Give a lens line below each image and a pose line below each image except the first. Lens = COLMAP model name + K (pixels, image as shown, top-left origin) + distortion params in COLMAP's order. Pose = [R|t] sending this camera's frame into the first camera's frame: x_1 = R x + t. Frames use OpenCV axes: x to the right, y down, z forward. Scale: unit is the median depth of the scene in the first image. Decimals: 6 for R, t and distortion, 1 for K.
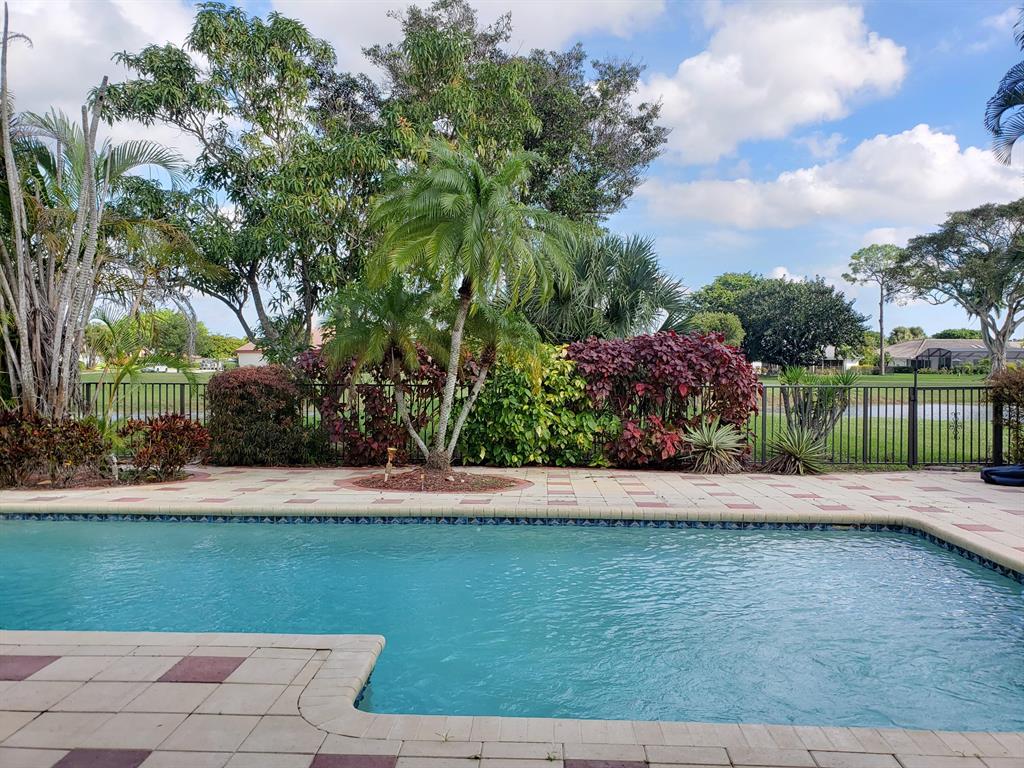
lens RADIAL K [[793.1, 0, 512.3], [0, 793.1, 389.8], [0, 0, 1]] dist [0.006758, 0.002954]
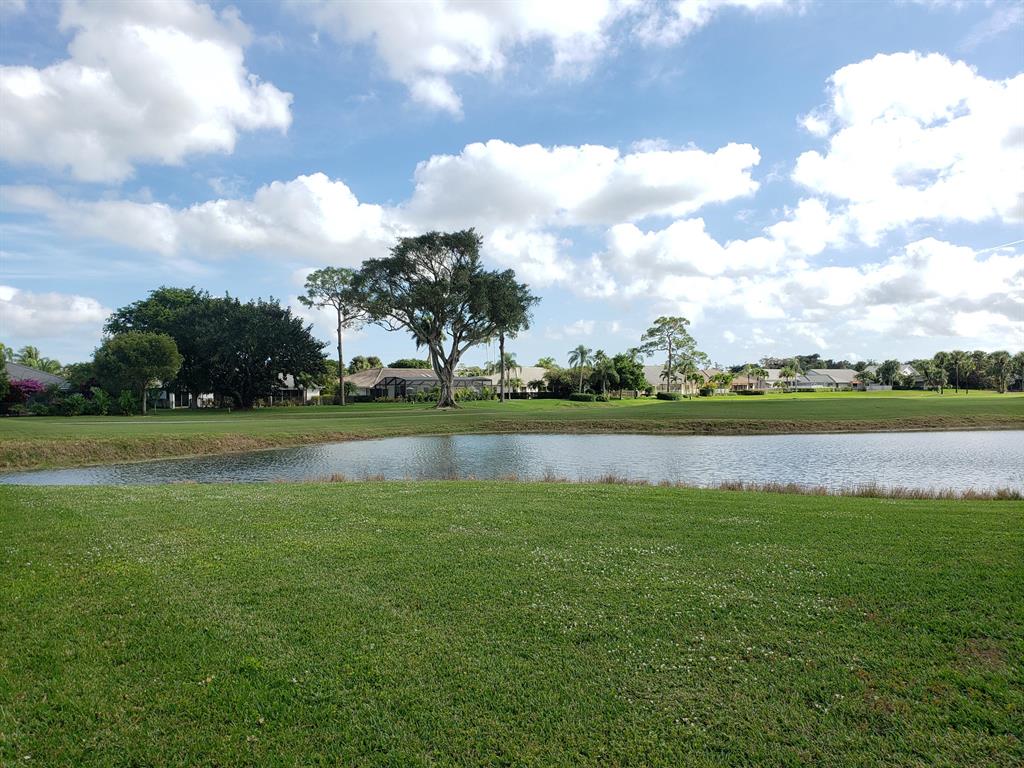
lens RADIAL K [[793.1, 0, 512.3], [0, 793.1, 387.3], [0, 0, 1]] dist [0.006758, 0.002954]
pose [[0.801530, -0.011949, 0.597836, 0.066431], [0.037245, 0.998857, -0.029971, -0.004111], [-0.596794, 0.046289, 0.801058, 0.127374]]
